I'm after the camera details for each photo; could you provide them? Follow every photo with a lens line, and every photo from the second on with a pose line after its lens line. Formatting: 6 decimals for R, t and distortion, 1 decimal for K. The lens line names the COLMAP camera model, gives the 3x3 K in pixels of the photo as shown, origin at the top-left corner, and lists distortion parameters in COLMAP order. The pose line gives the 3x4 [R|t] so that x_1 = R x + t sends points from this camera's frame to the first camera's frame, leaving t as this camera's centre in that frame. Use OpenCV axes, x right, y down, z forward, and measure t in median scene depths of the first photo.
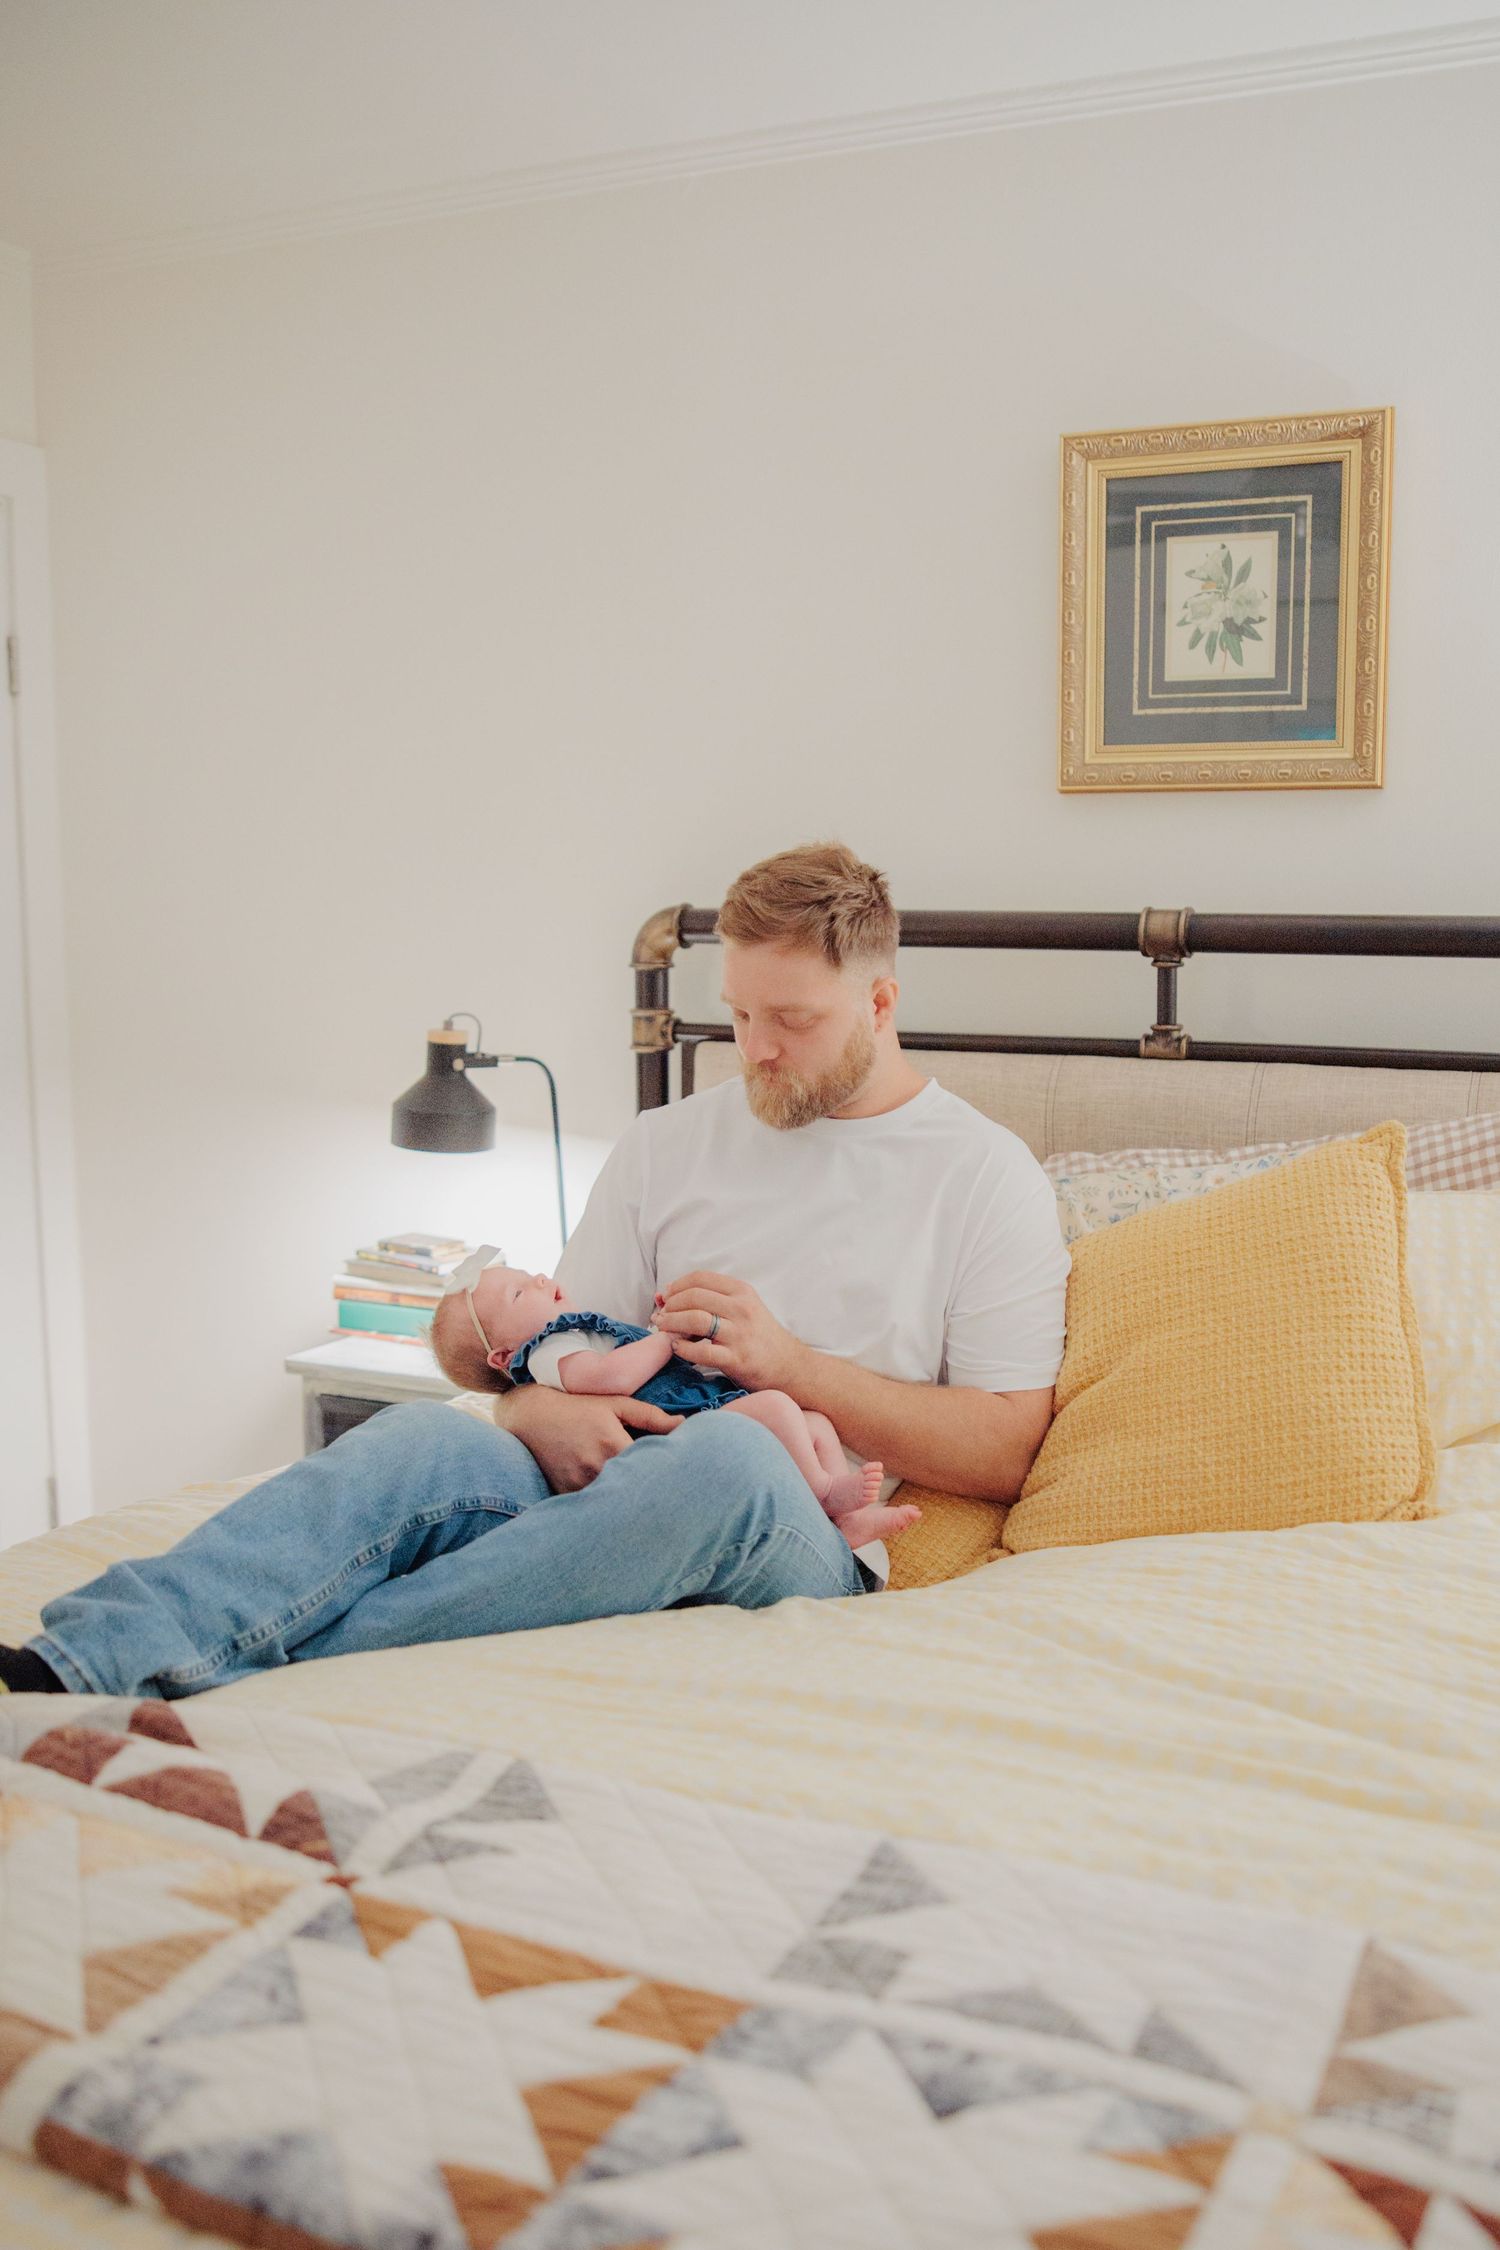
lens RADIAL K [[2210.5, 0, 749.5], [0, 2210.5, 1134.9], [0, 0, 1]] dist [-0.036913, 0.000000]
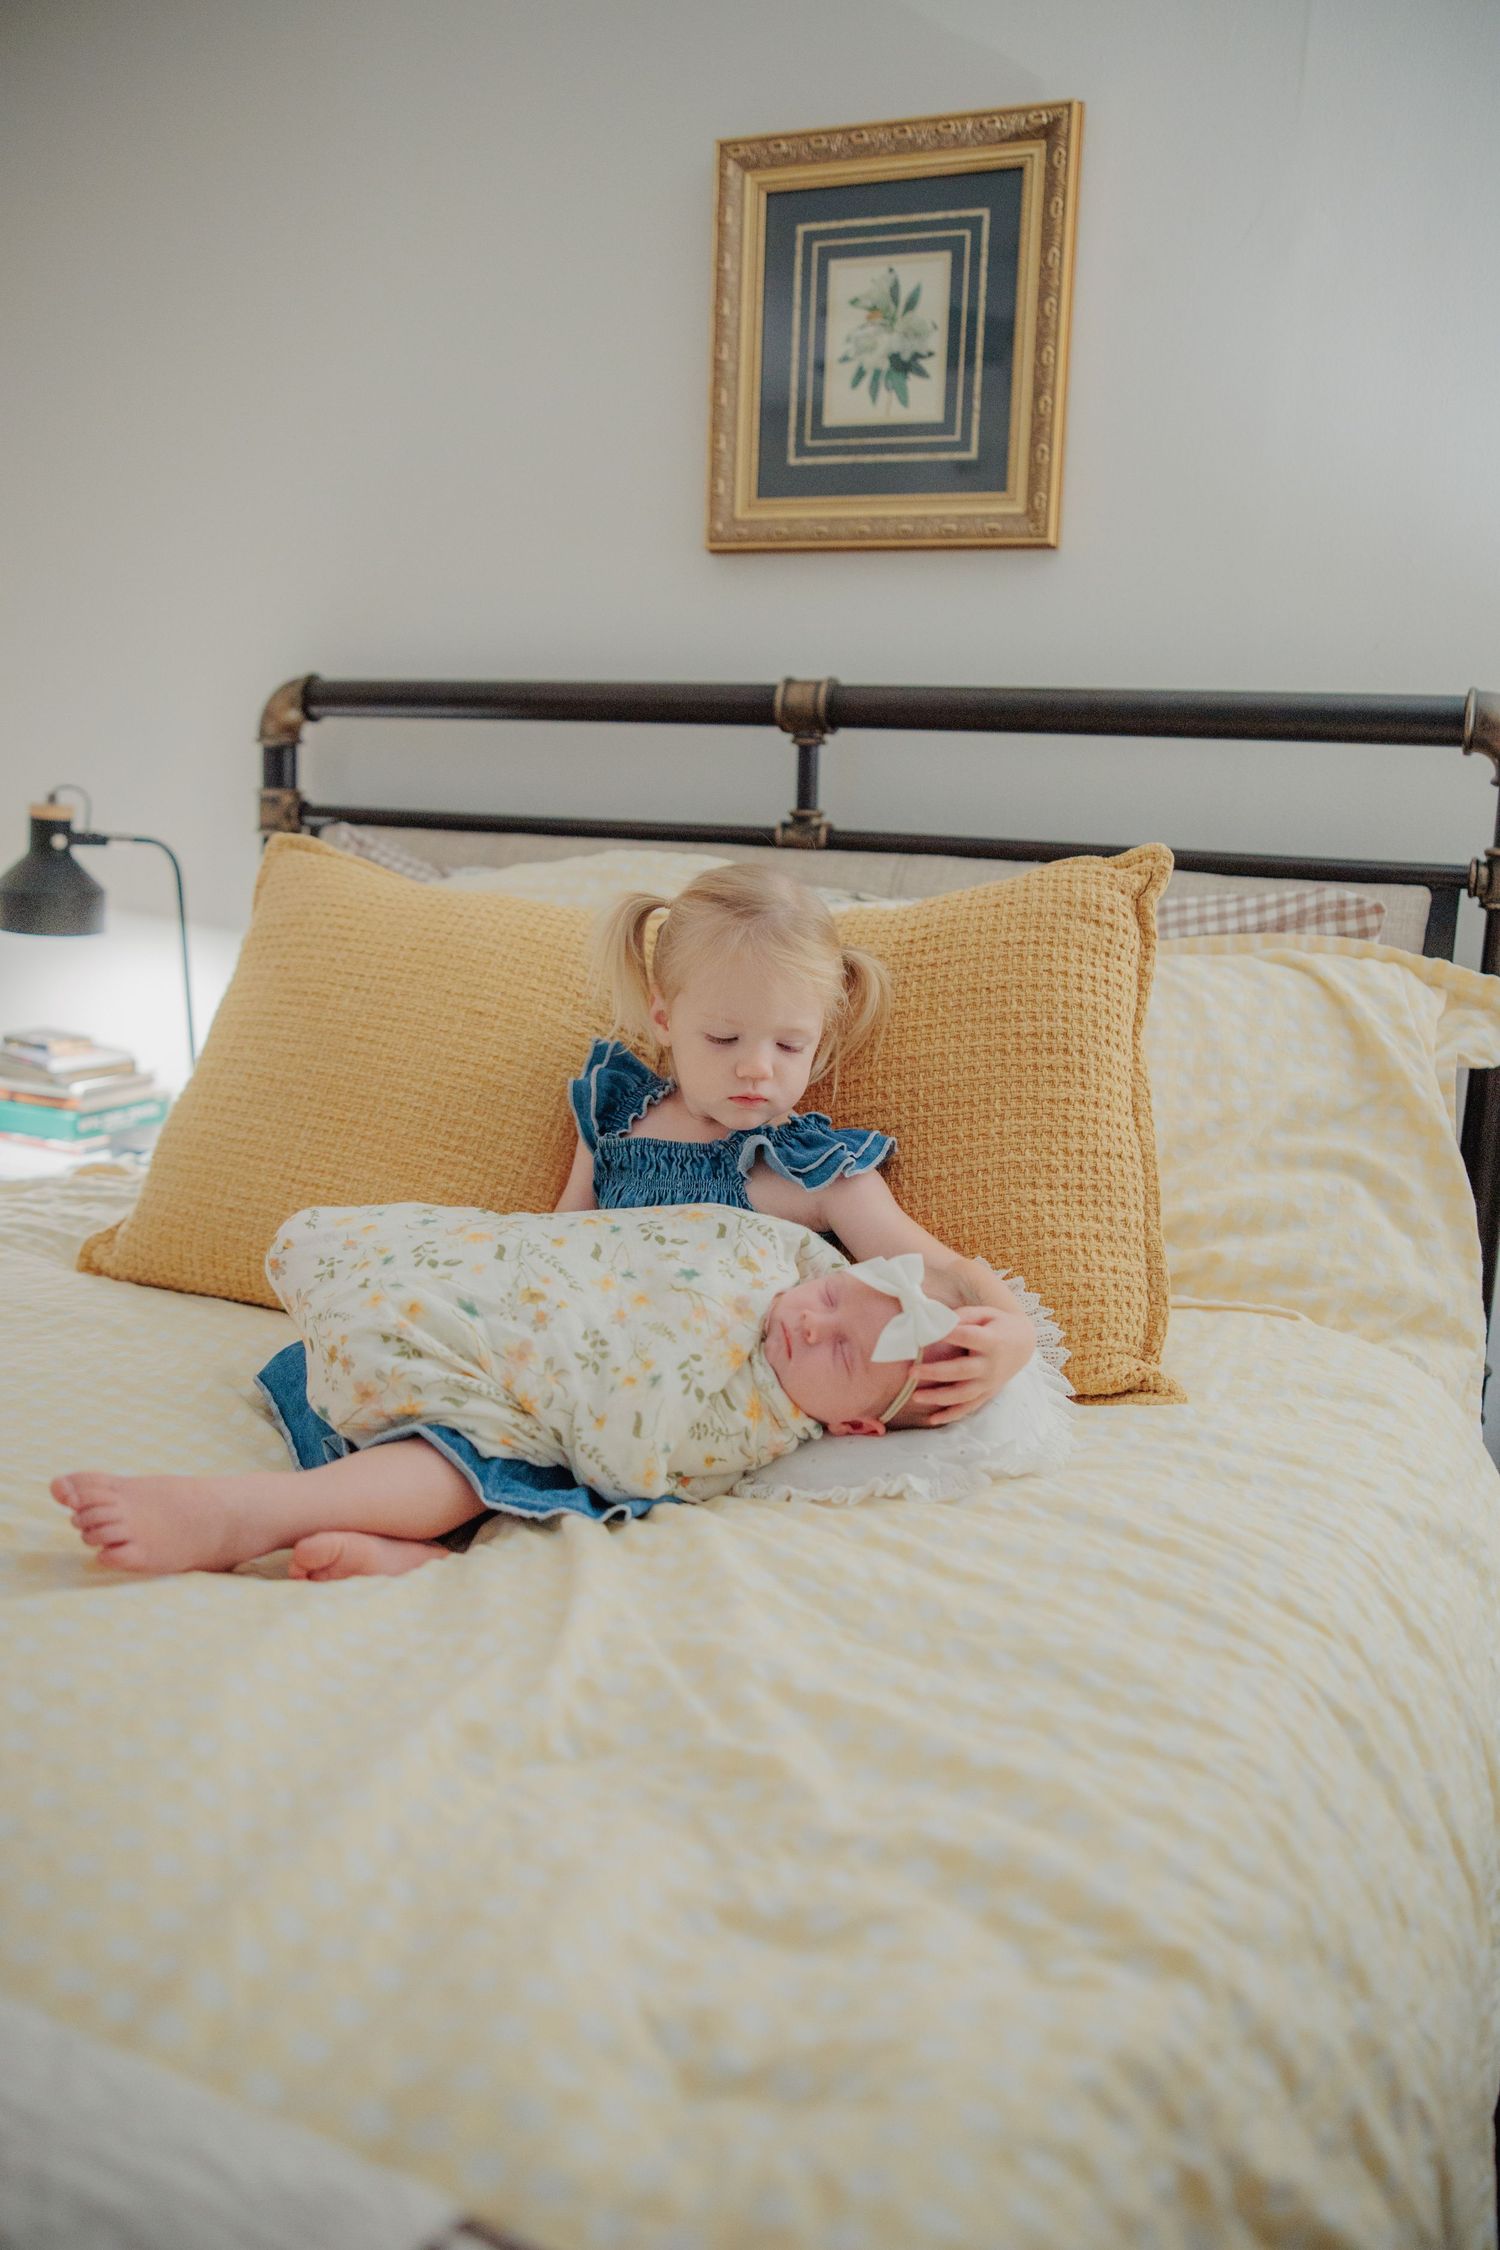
lens RADIAL K [[1797.5, 0, 728.0], [0, 1797.5, 1069.9], [0, 0, 1]] dist [-0.058902, 0.036961]
pose [[0.999046, 0.031421, 0.030334, 0.137799], [-0.032813, 0.998377, 0.046544, 0.021026], [-0.028822, -0.047495, 0.998456, 0.274654]]
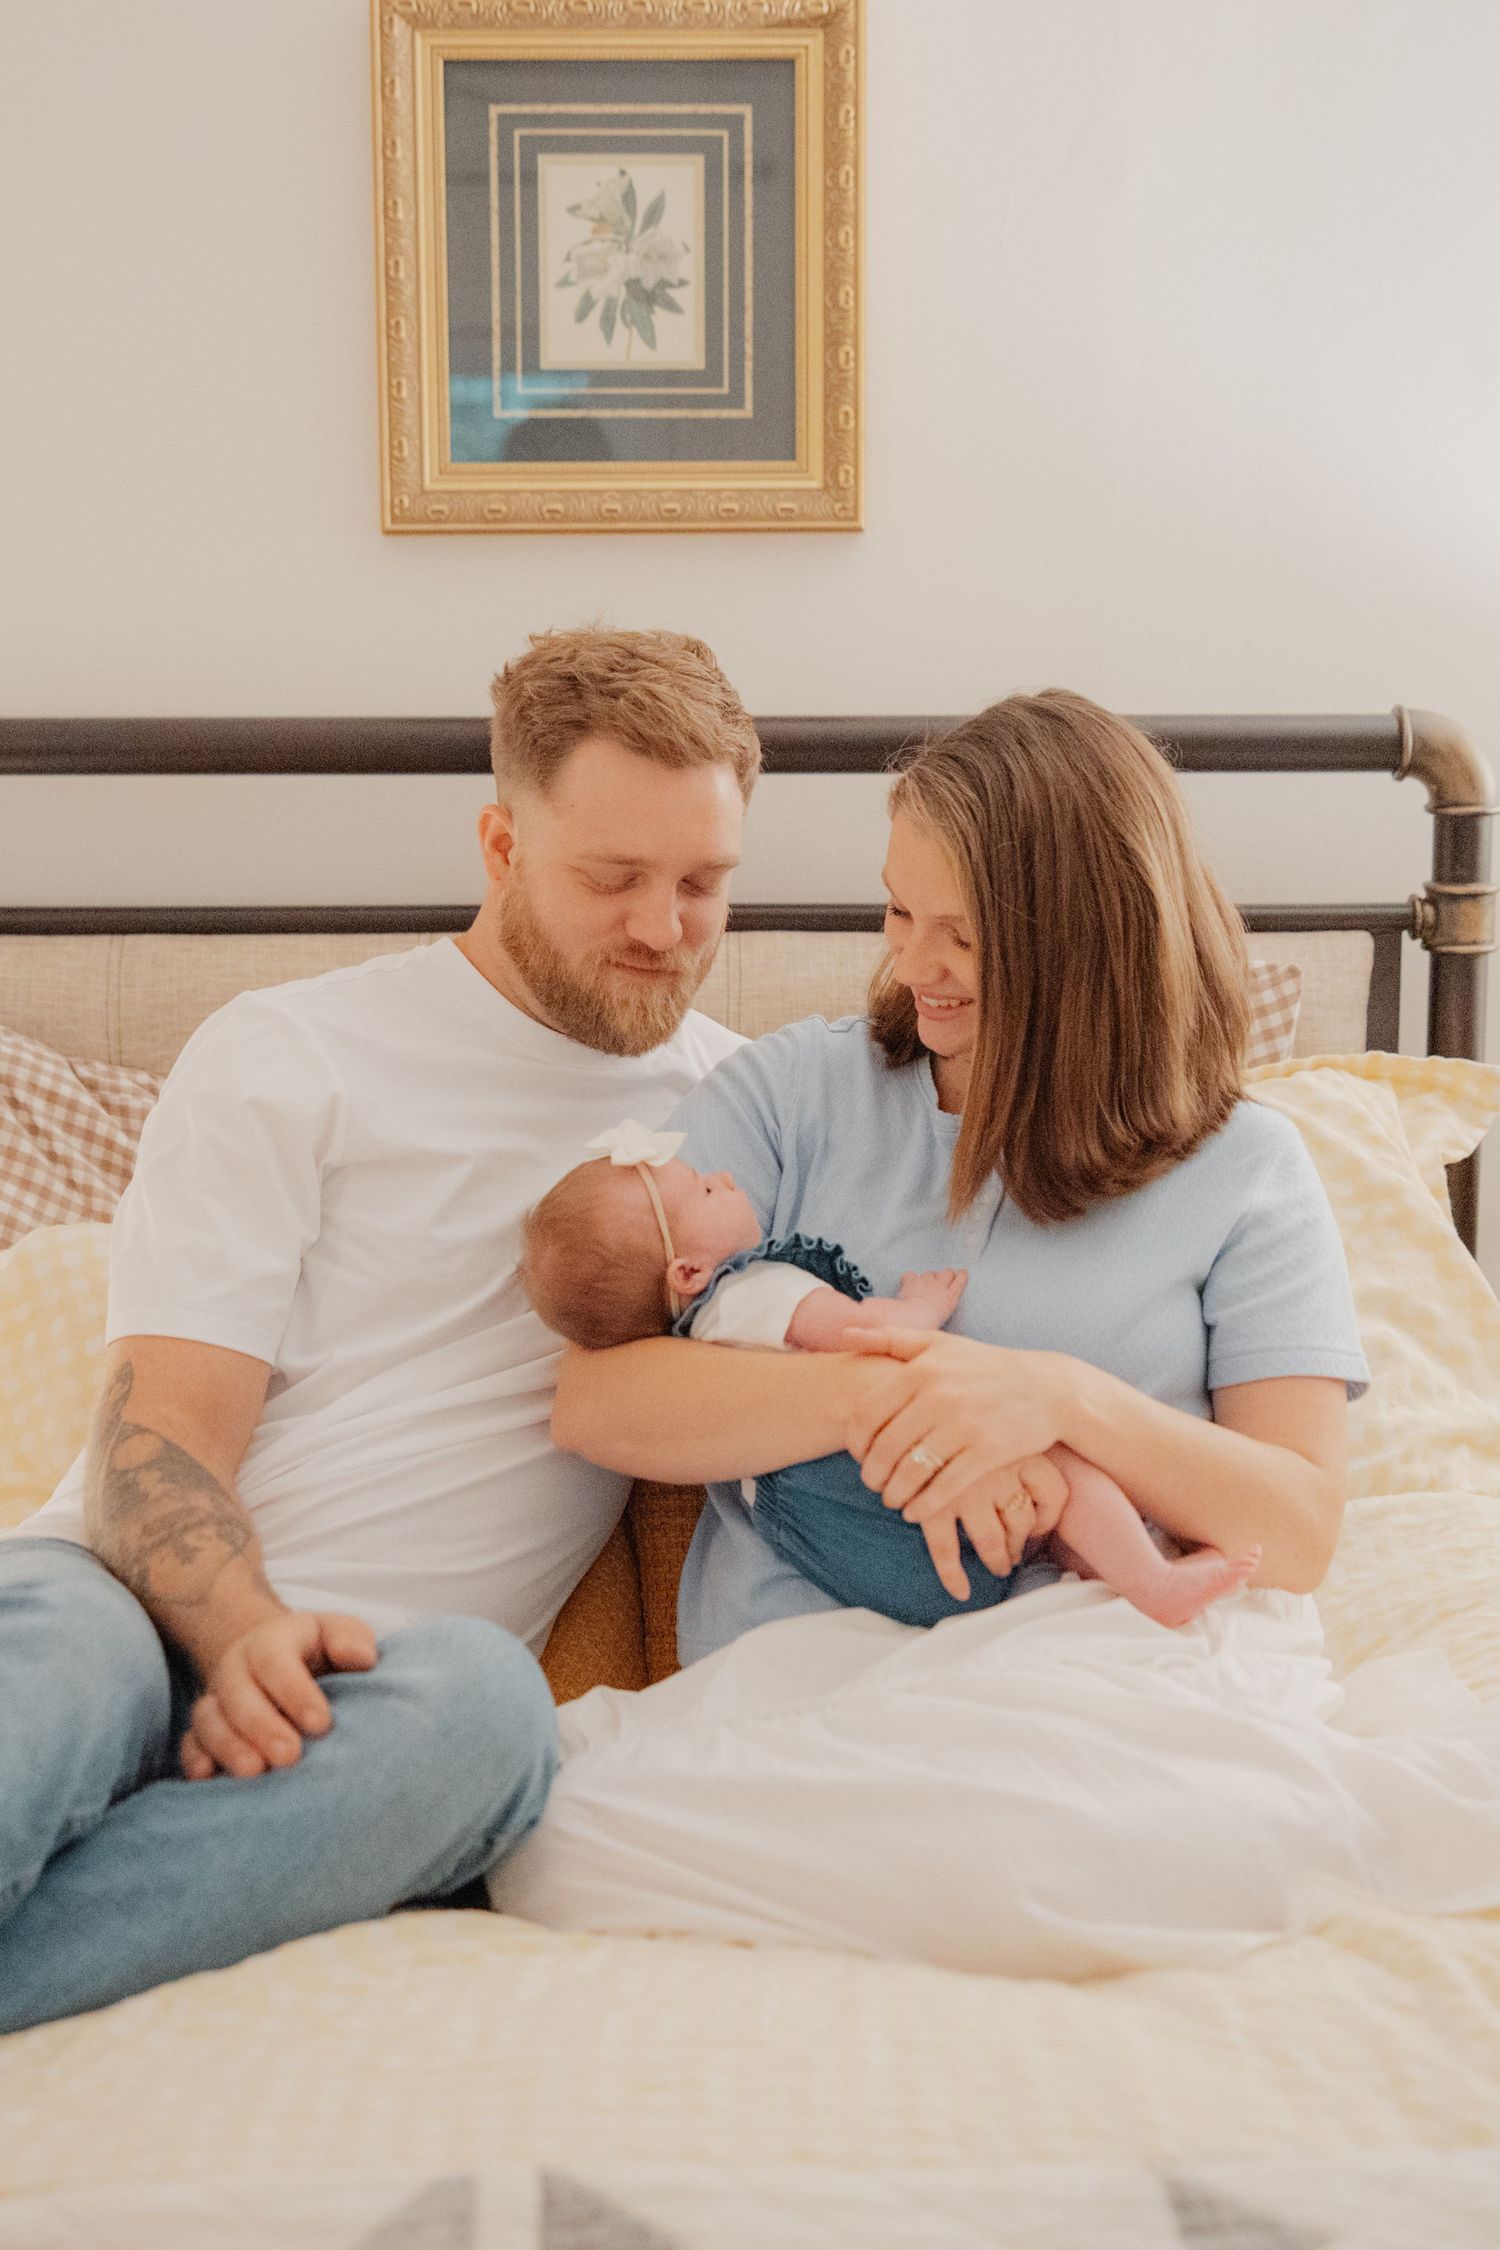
lens RADIAL K [[3189.3, 0, 753.7], [0, 3189.3, 1121.0], [0, 0, 1]] dist [-0.096364, 0.000000]
pose [[0.884583, -0.070772, 0.460982, -0.216061], [0.058538, 0.997451, 0.040804, -0.013958], [-0.462694, -0.009110, 0.886471, 0.117198]]
